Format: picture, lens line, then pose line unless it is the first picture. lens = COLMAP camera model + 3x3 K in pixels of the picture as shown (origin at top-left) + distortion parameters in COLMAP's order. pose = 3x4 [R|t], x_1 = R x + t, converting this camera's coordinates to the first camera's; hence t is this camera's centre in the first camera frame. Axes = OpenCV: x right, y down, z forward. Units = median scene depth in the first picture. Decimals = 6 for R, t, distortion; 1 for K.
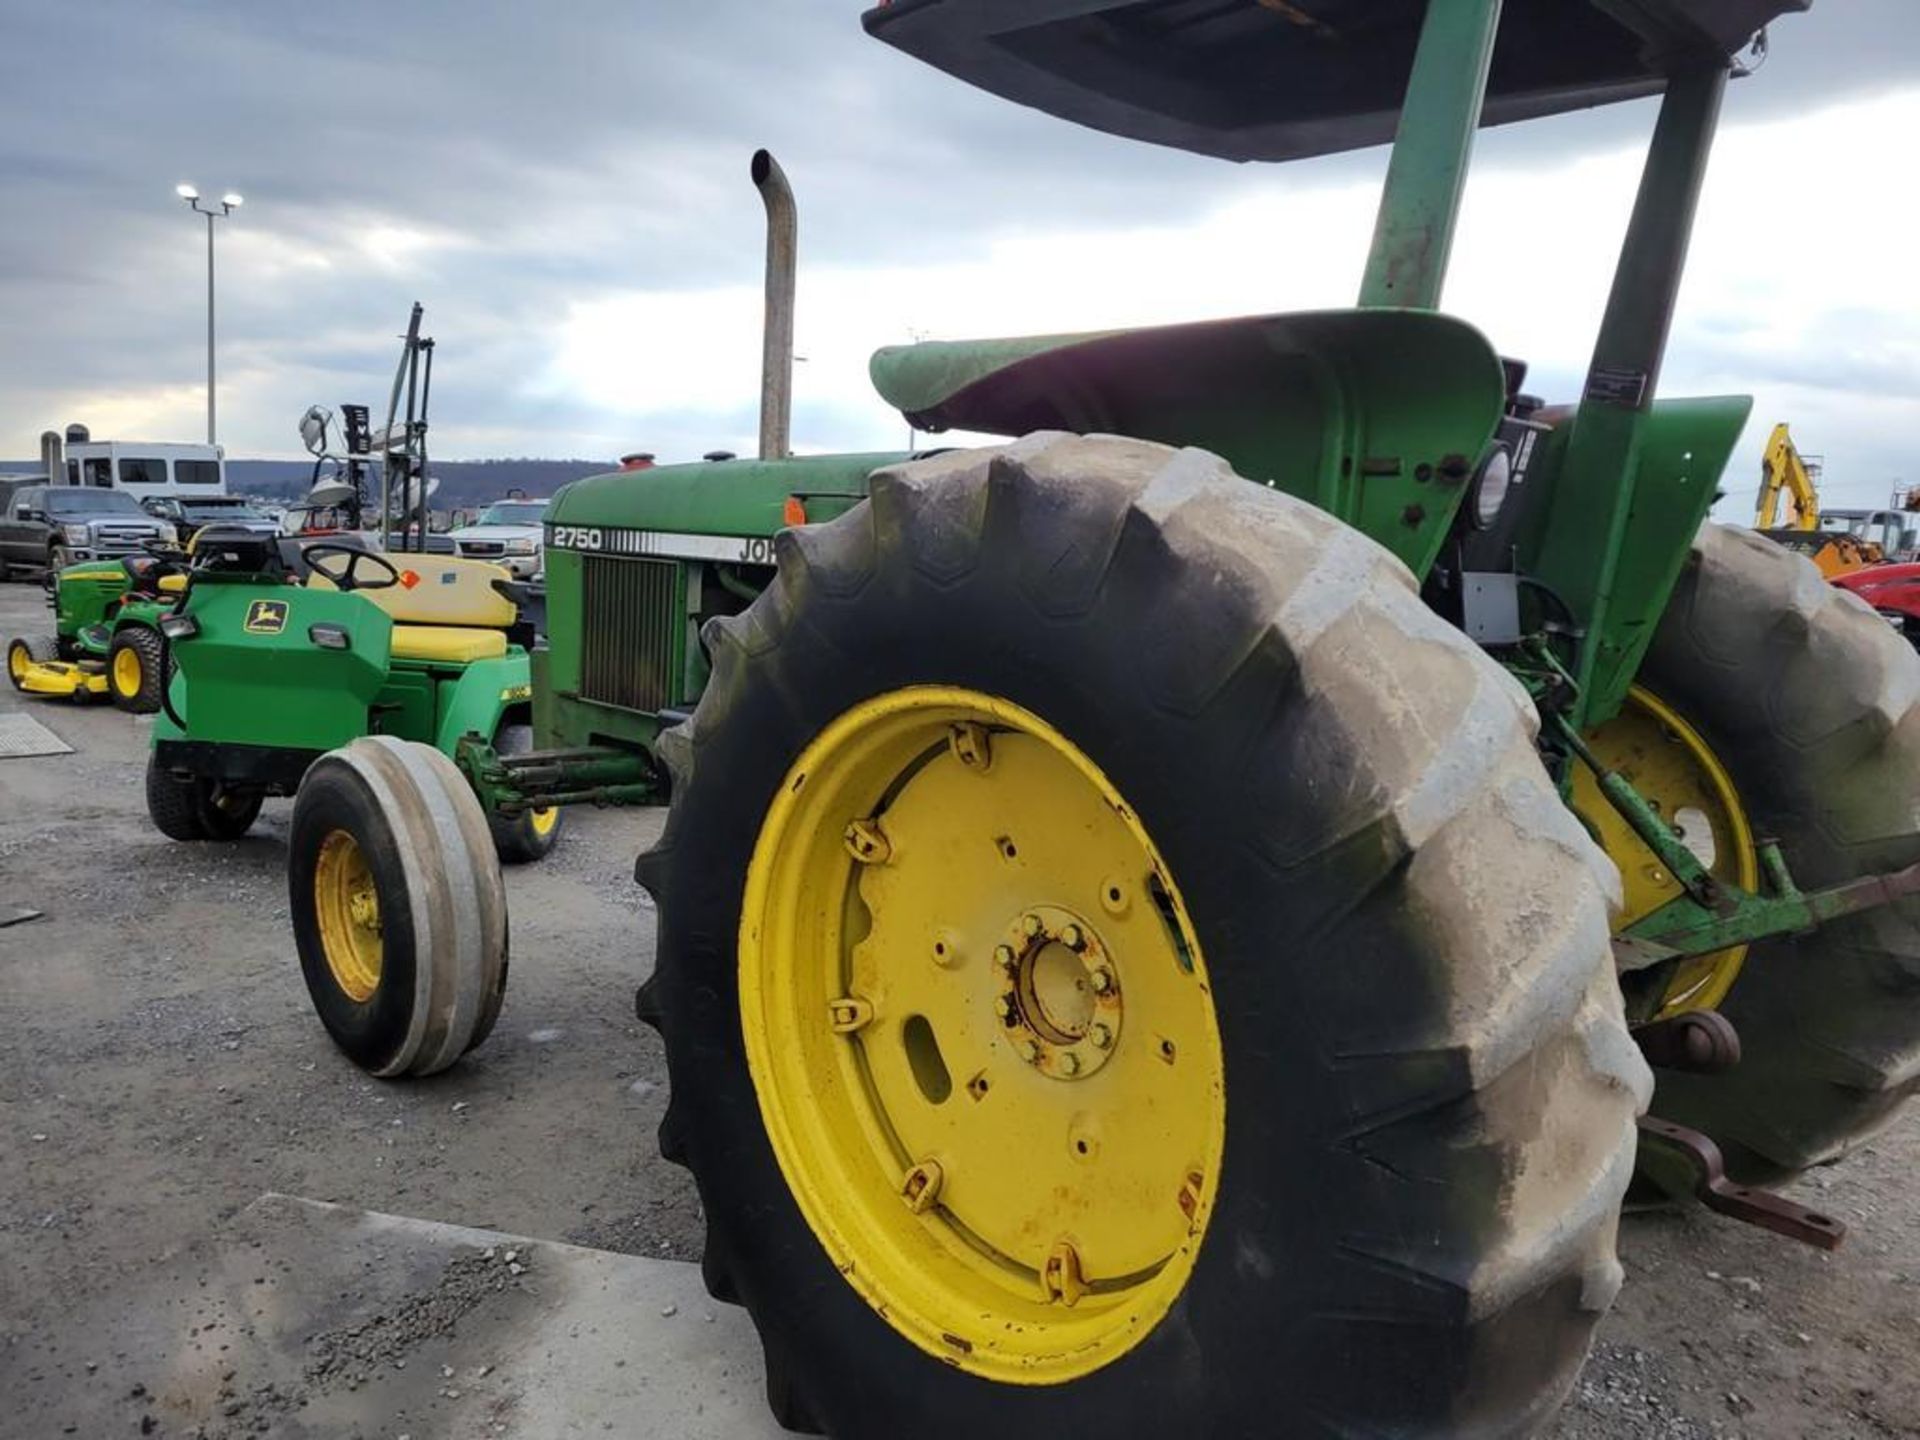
lens RADIAL K [[1462.2, 0, 960.0], [0, 1462.2, 720.0], [0, 0, 1]] dist [0.075570, -0.058207]
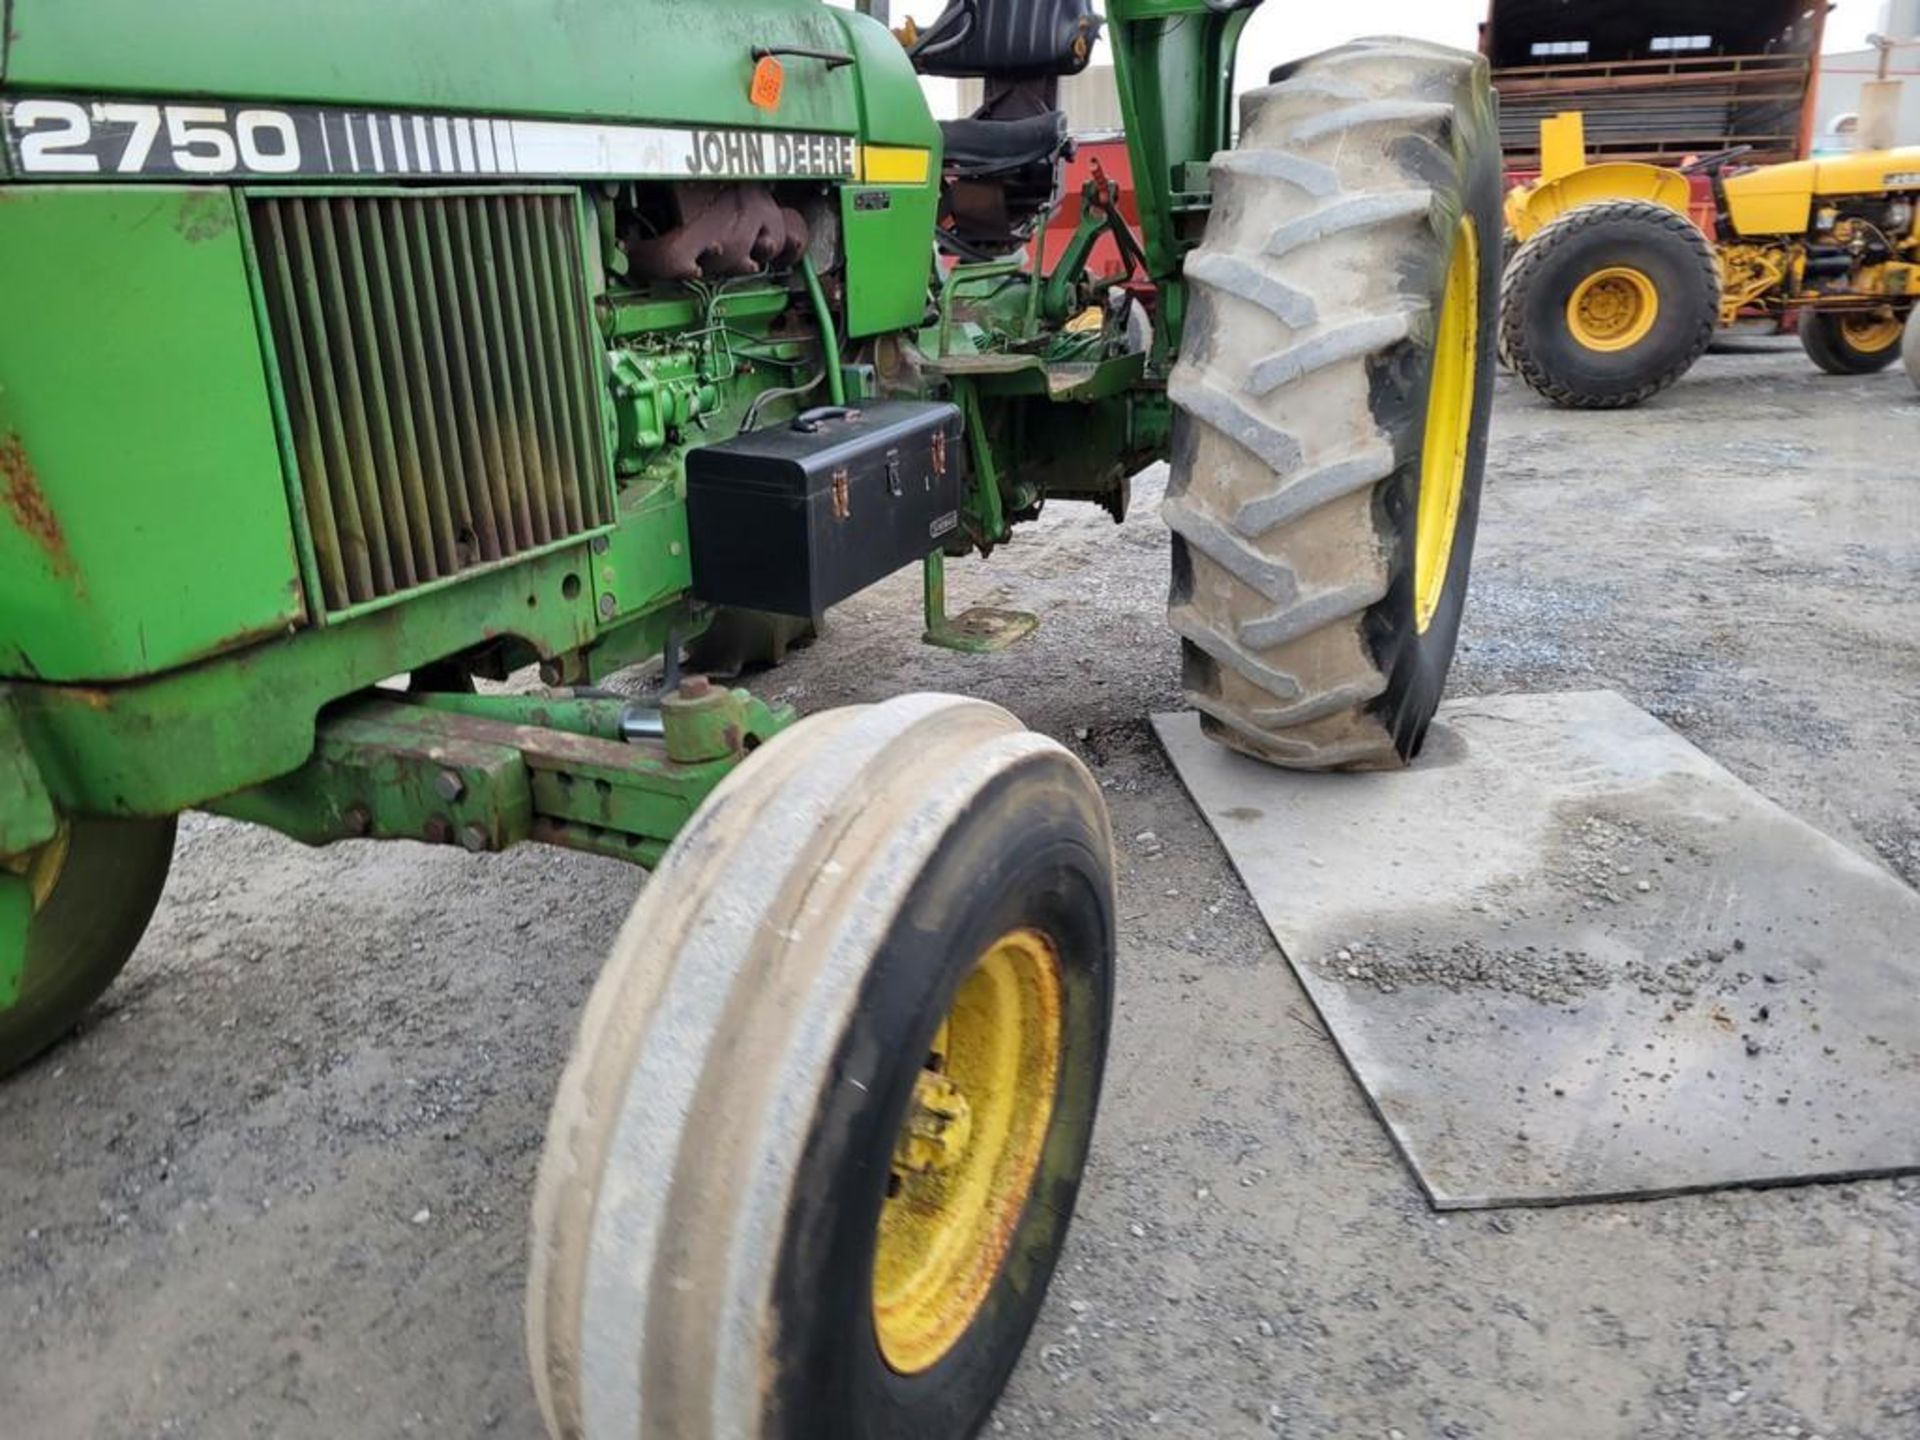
lens RADIAL K [[1455.0, 0, 964.9], [0, 1455.0, 697.6], [0, 0, 1]] dist [0.064972, -0.050847]
pose [[-0.357368, -0.340367, 0.869735, -0.733530], [0.129023, 0.904309, 0.406912, -0.142688], [-0.925009, 0.257633, -0.279256, 1.116173]]
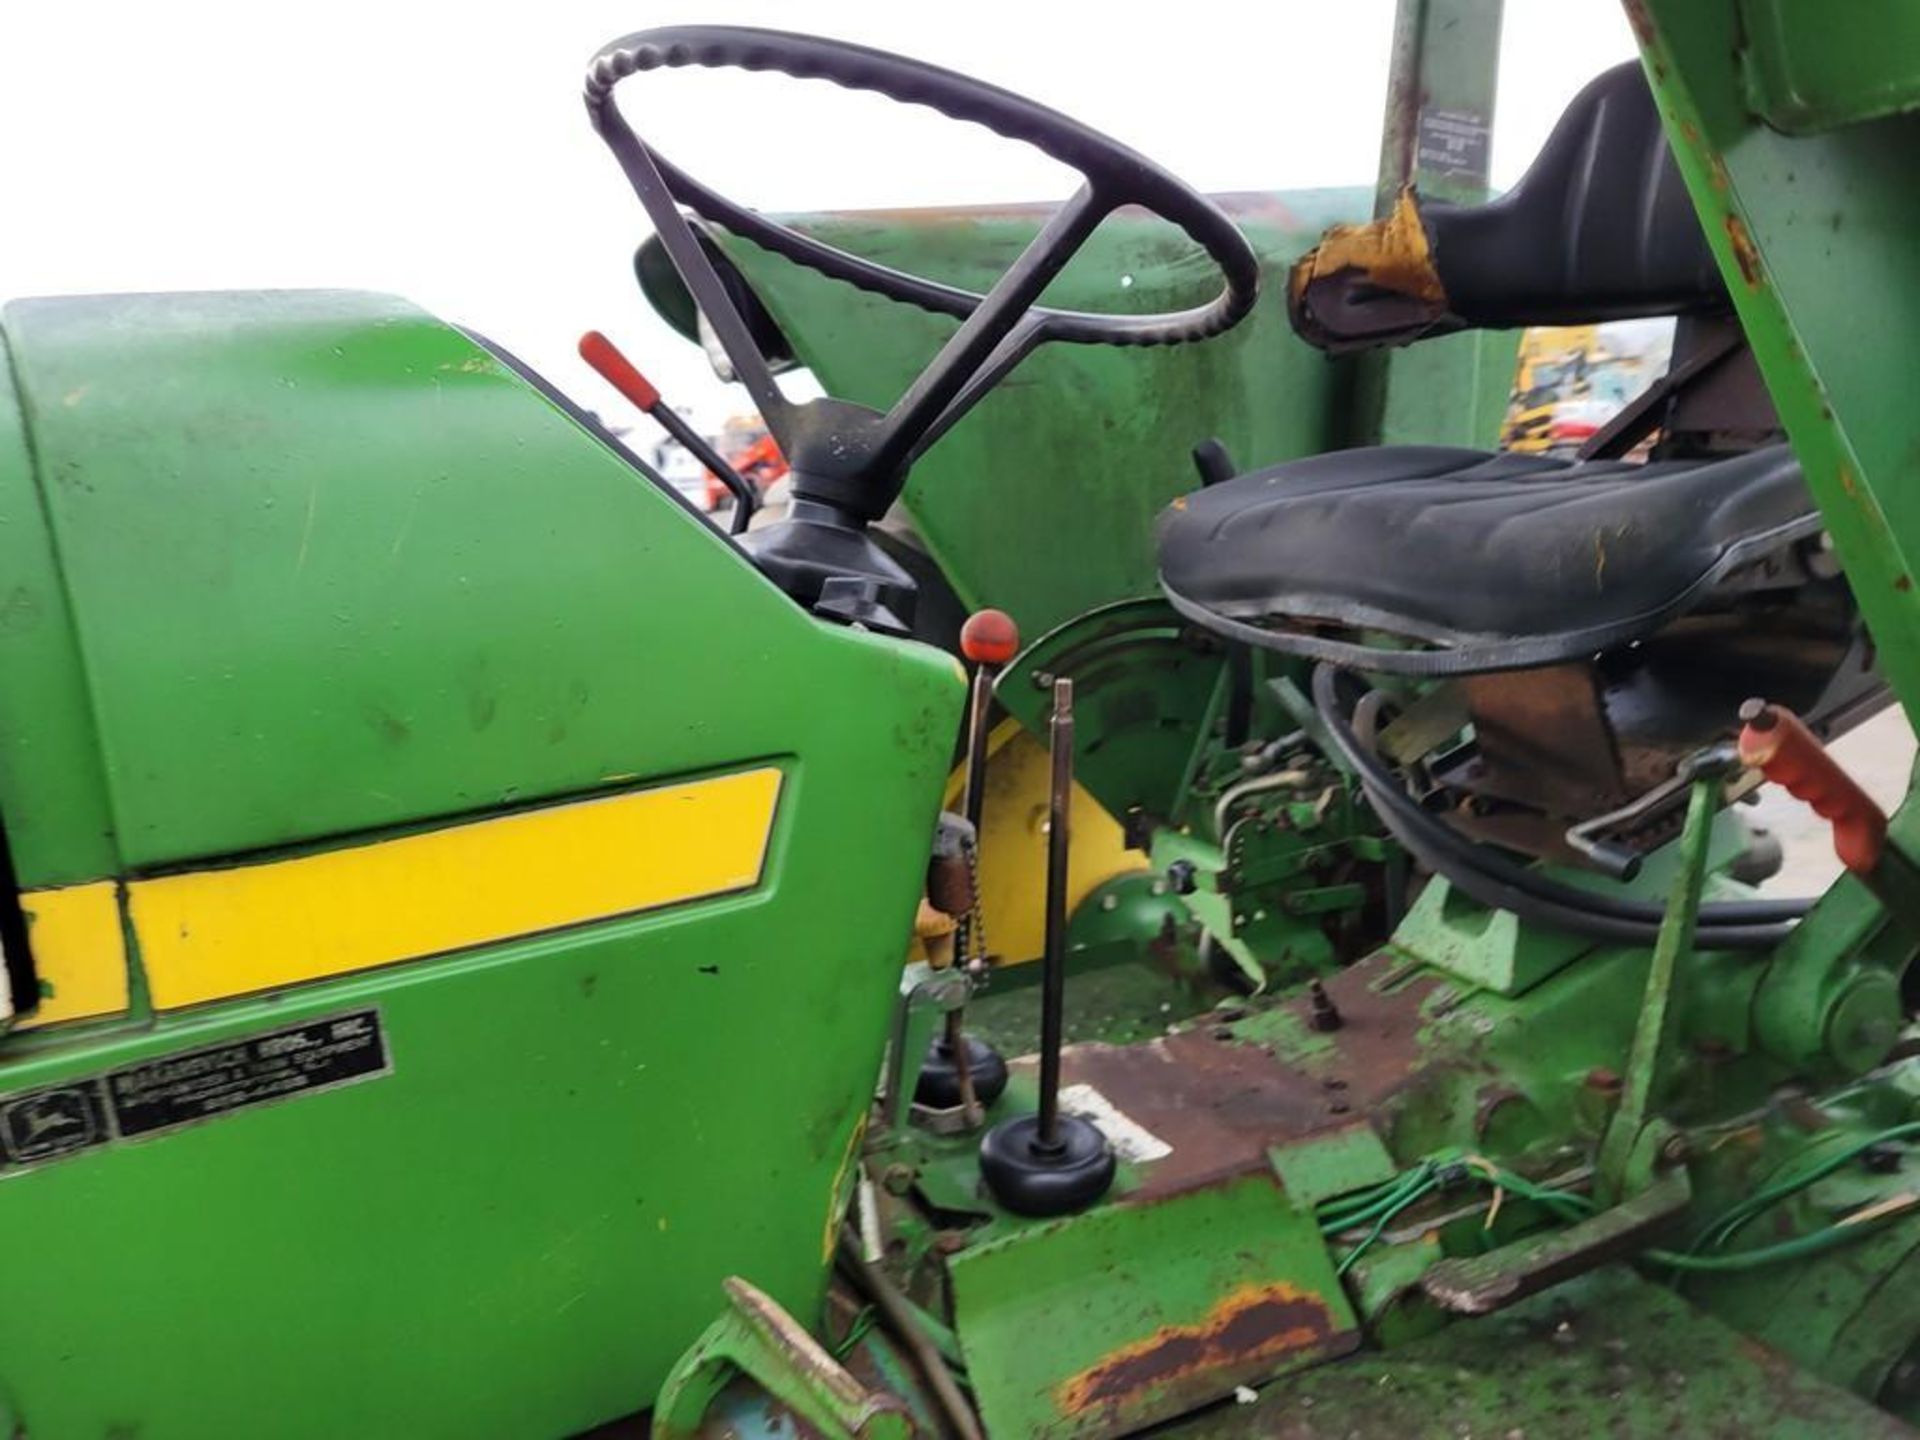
lens RADIAL K [[1467.9, 0, 887.0], [0, 1467.9, 690.3], [0, 0, 1]] dist [0.035568, 0.002567]
pose [[0.367400, -0.248191, 0.896336, -0.138821], [0.220502, 0.959504, 0.175301, -0.132523], [-0.903547, 0.133238, 0.407248, 0.757897]]
